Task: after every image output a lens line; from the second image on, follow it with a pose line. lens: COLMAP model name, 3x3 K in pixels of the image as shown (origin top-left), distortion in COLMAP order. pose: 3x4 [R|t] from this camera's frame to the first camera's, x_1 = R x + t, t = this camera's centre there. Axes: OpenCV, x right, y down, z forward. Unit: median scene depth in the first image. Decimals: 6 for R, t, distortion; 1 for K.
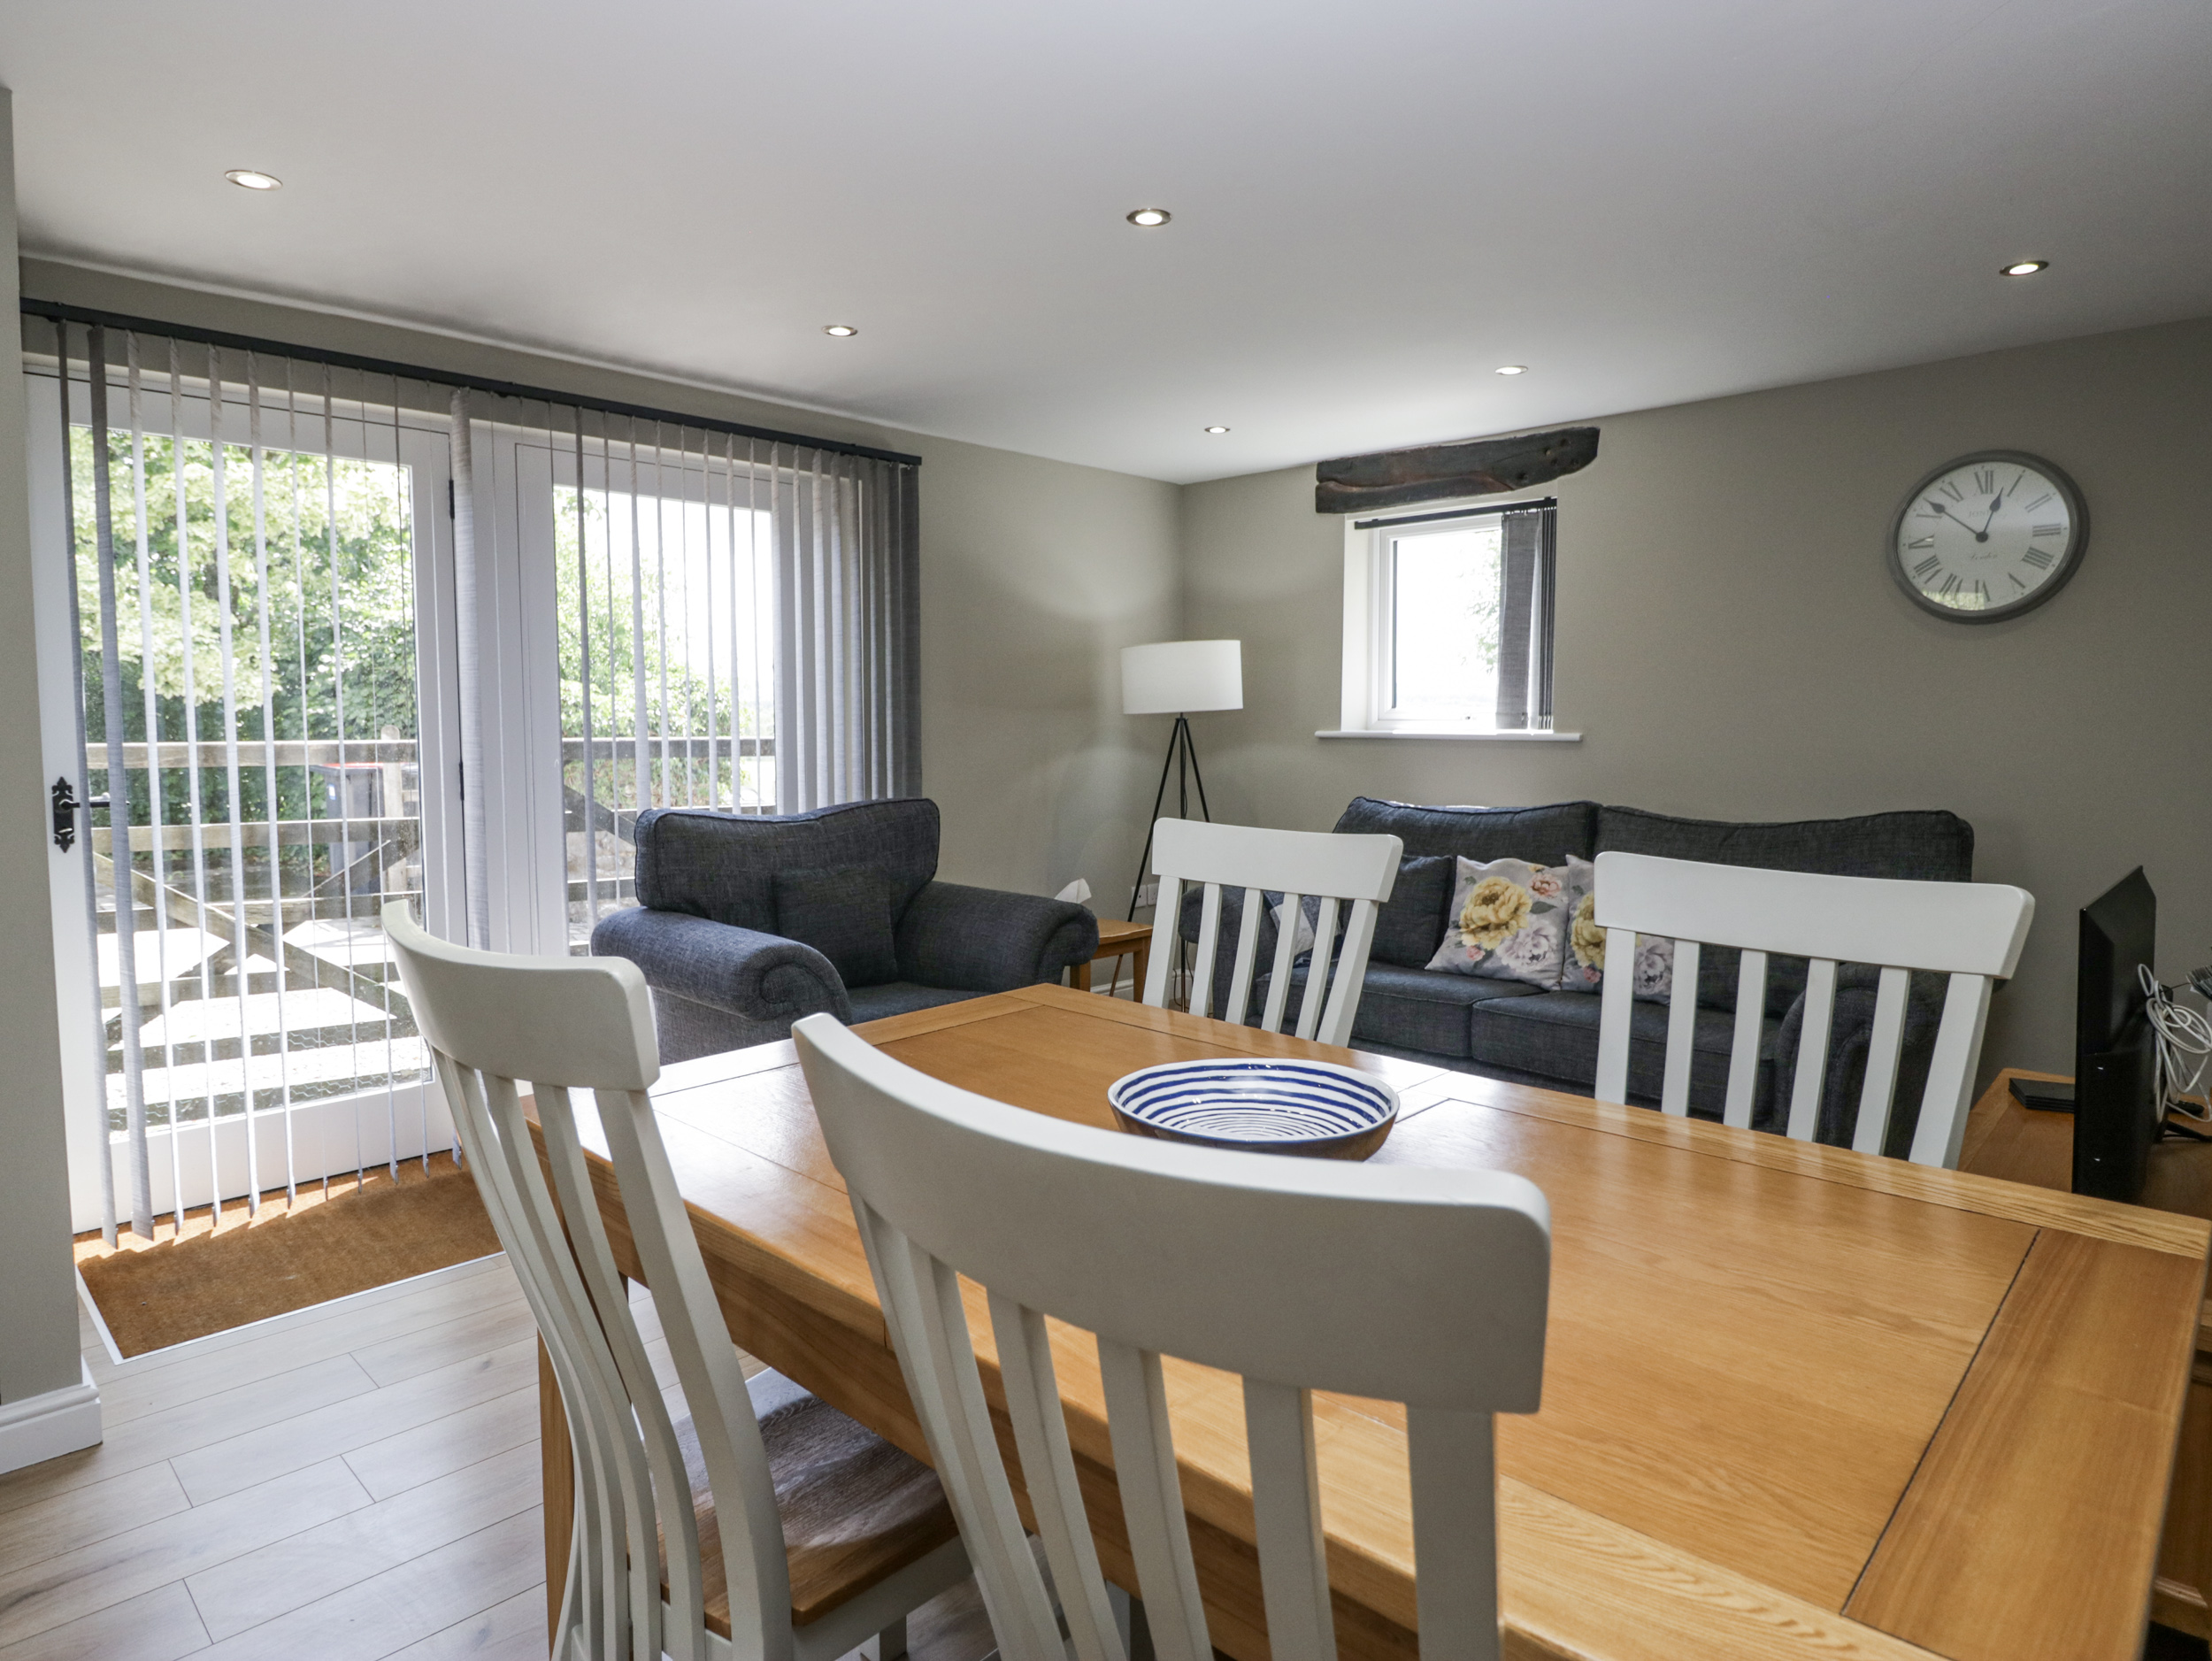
lens RADIAL K [[1284.3, 0, 1113.7], [0, 1284.3, 805.5], [0, 0, 1]] dist [-0.000289, -0.011346]
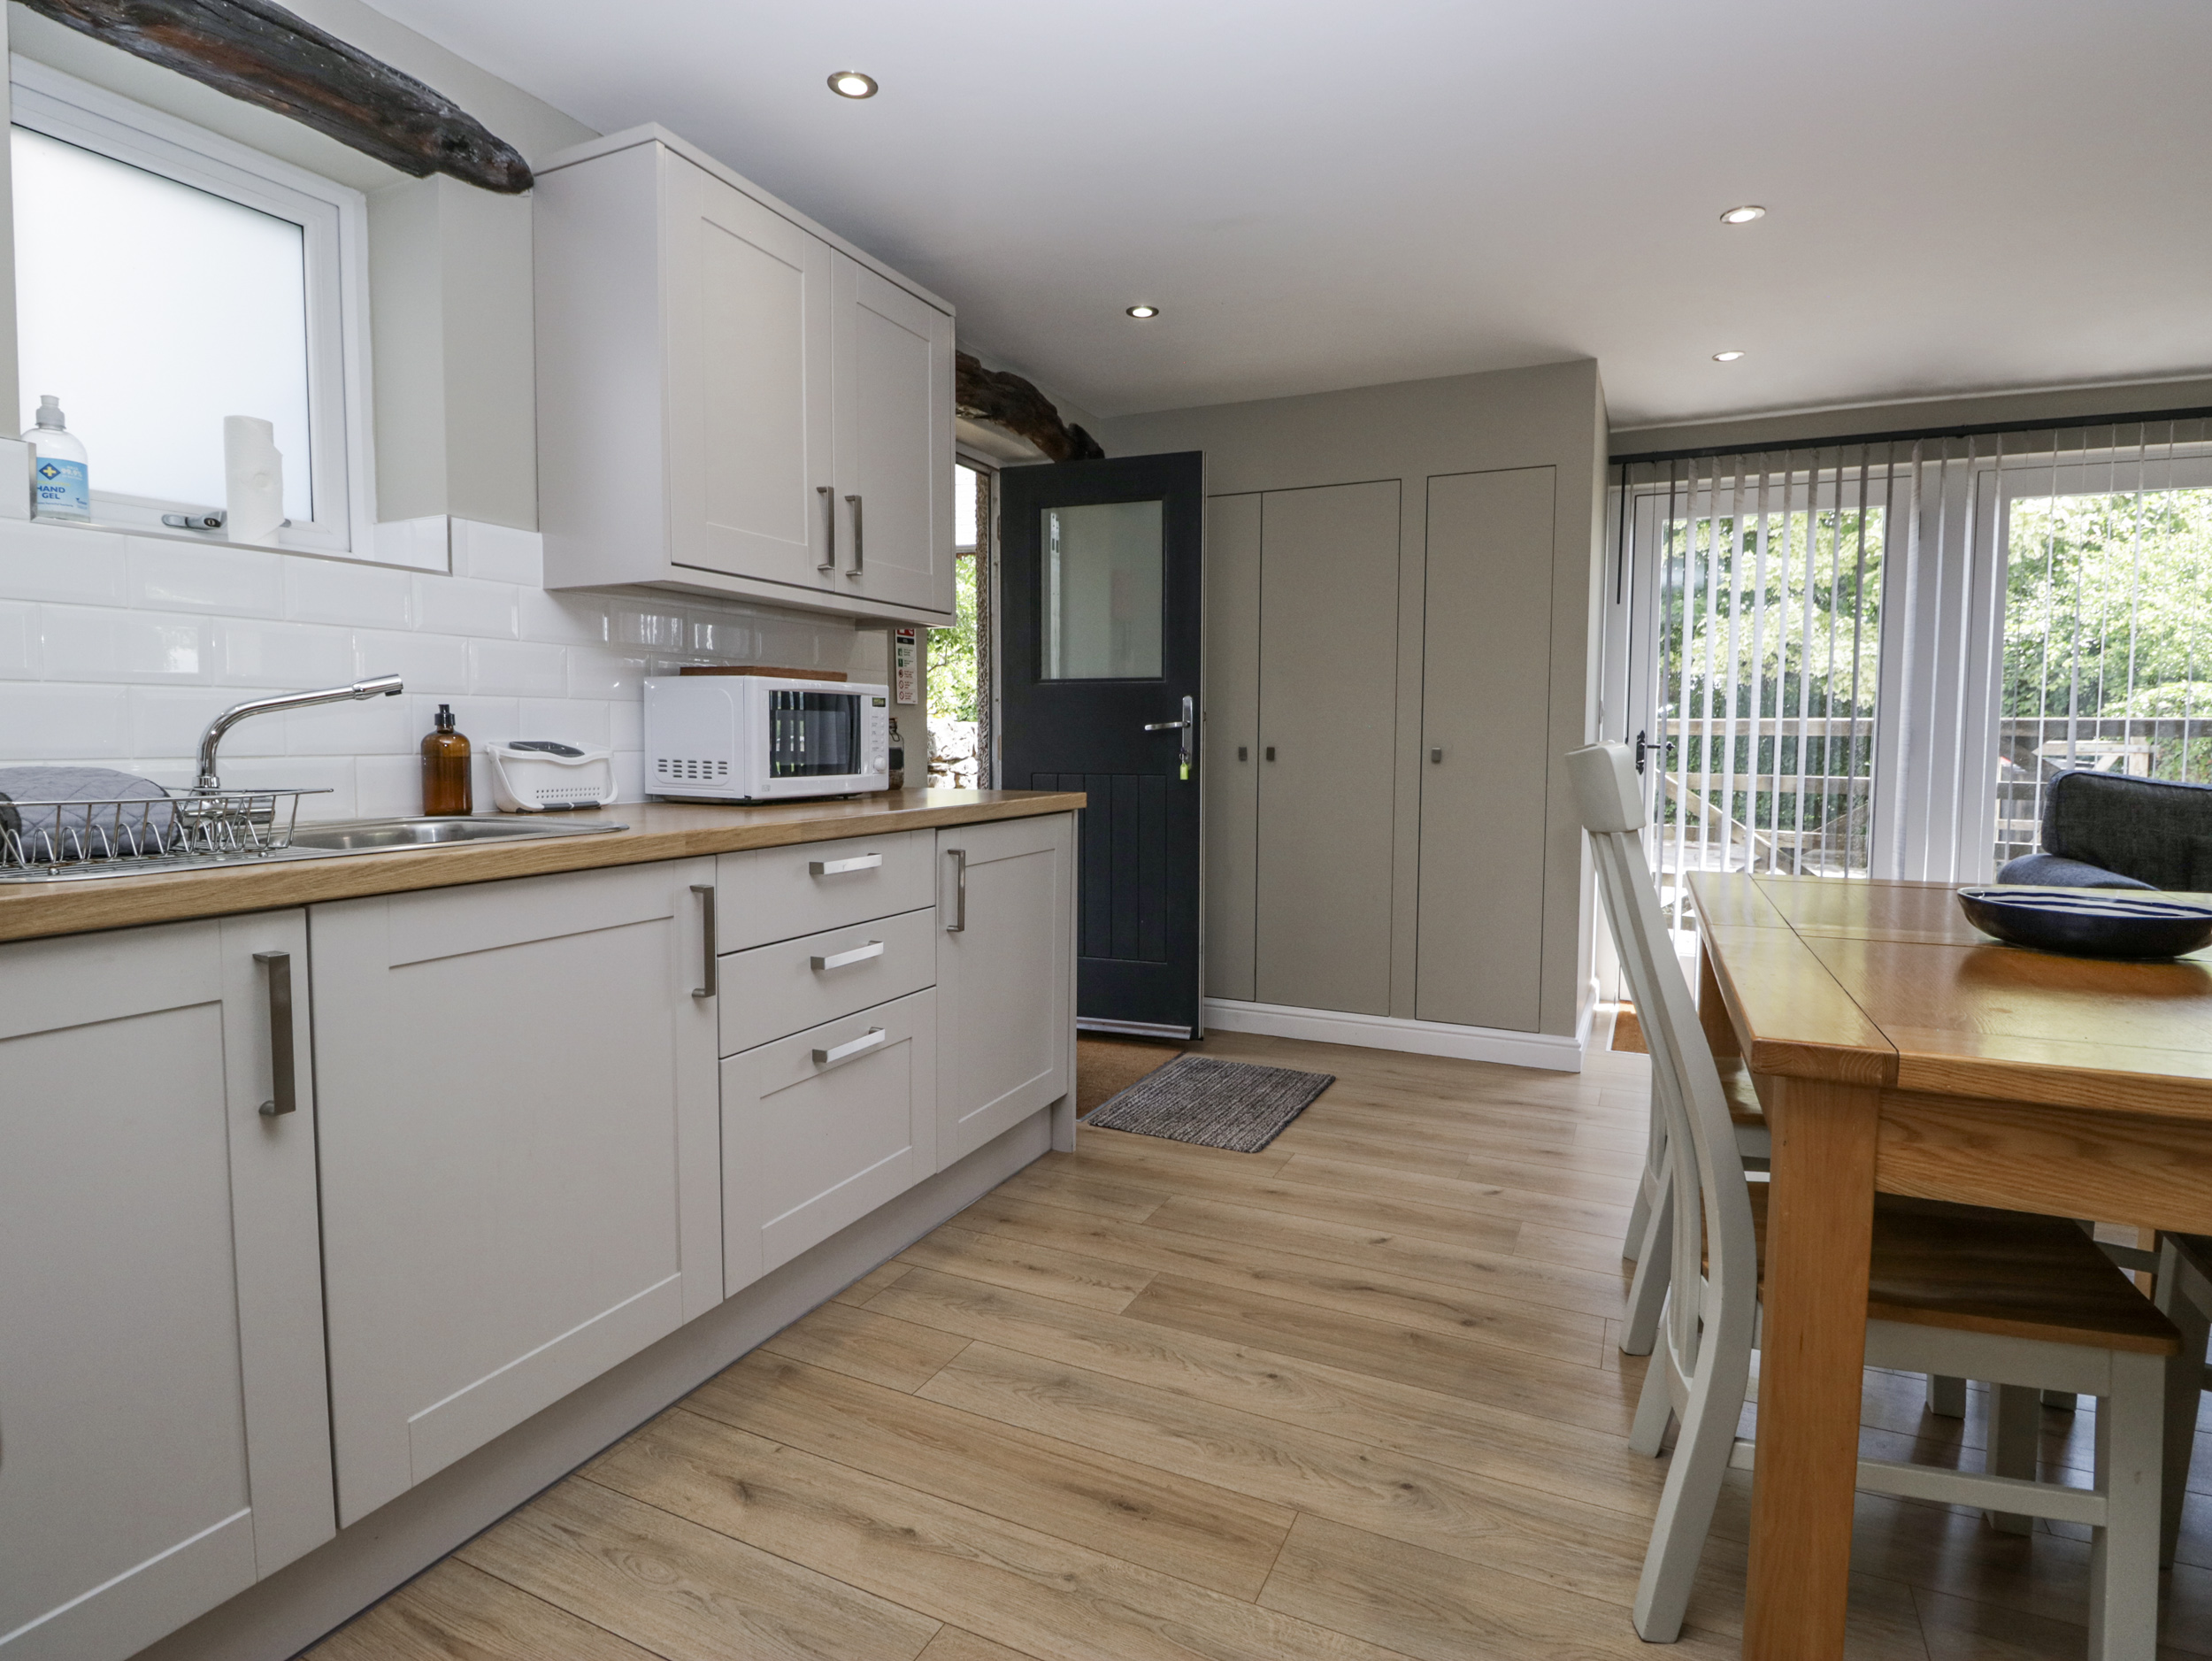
lens RADIAL K [[1147.2, 0, 1112.2], [0, 1147.2, 807.2], [0, 0, 1]] dist [-0.000543, -0.013194]
pose [[0.318414, 0.061846, -0.945932, 0.318078], [-0.073295, 0.996488, 0.040479, 0.055138], [0.945114, 0.056443, 0.321829, -0.118981]]
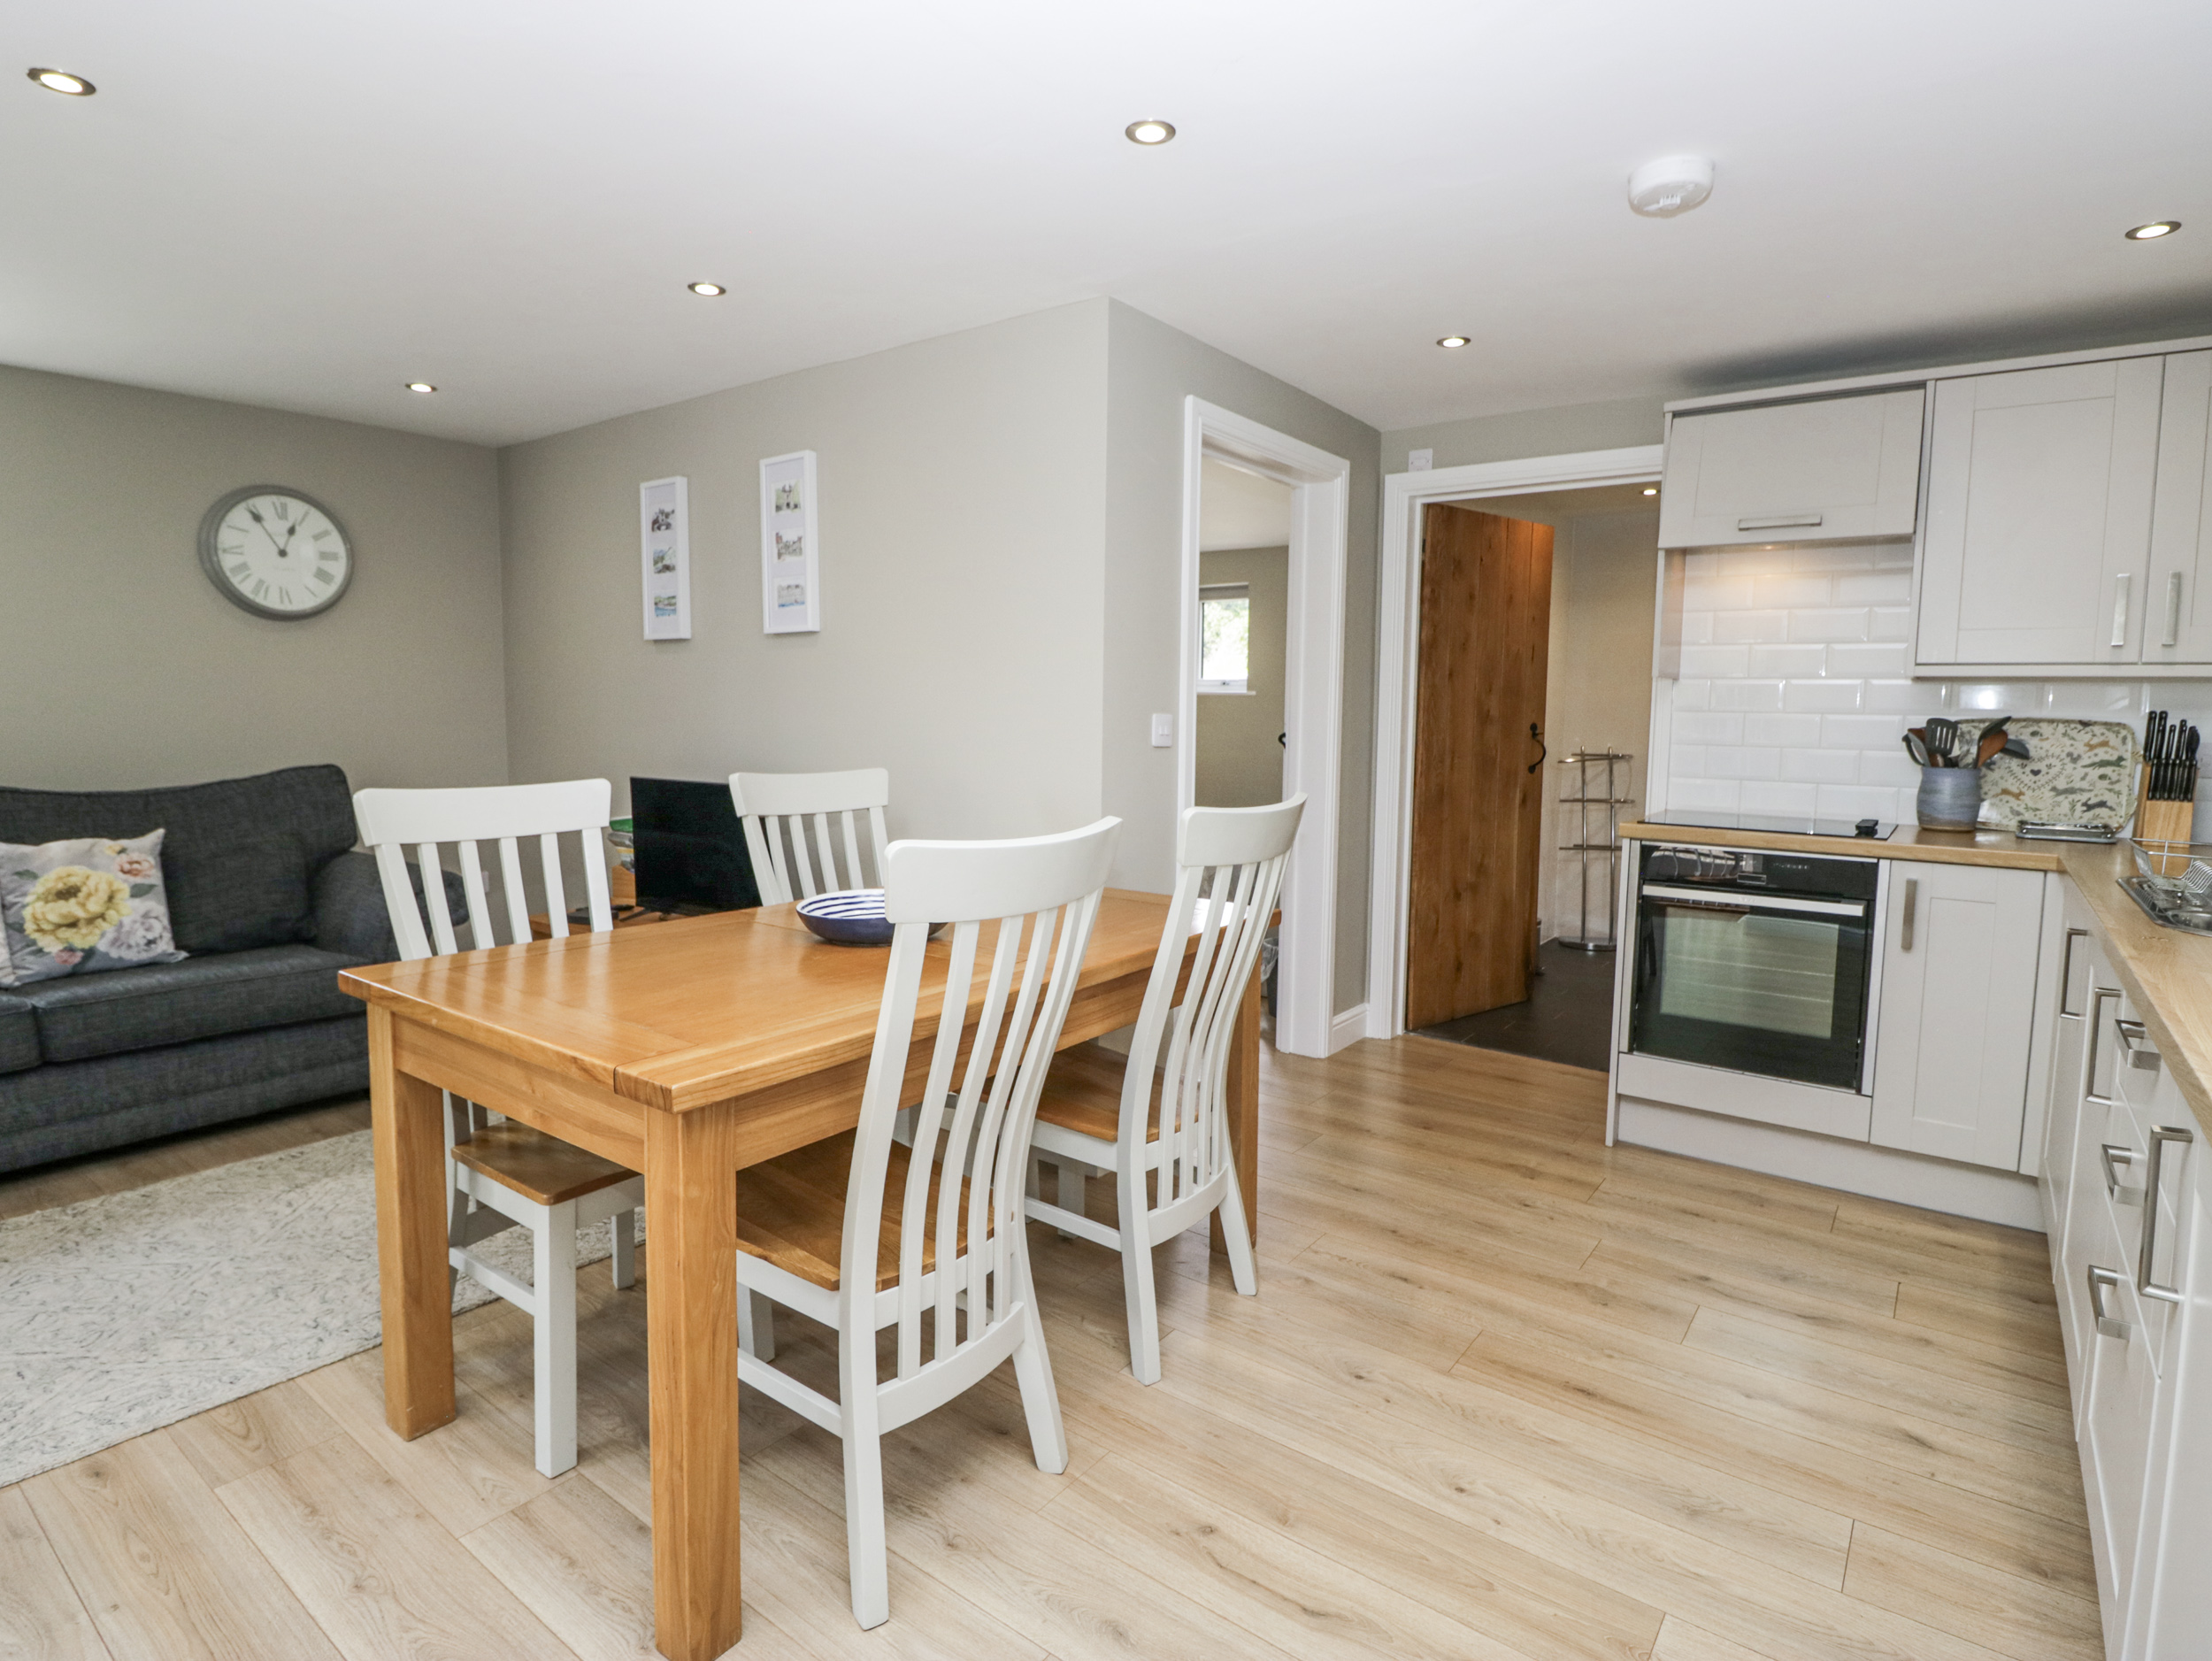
lens RADIAL K [[1152.4, 0, 1109.0], [0, 1152.4, 808.7], [0, 0, 1]] dist [0.000626, -0.014443]
pose [[-0.126488, -0.090532, 0.987828, -0.548933], [0.057306, 0.993497, 0.098389, -0.018523], [-0.990311, 0.069053, -0.120478, 0.306668]]
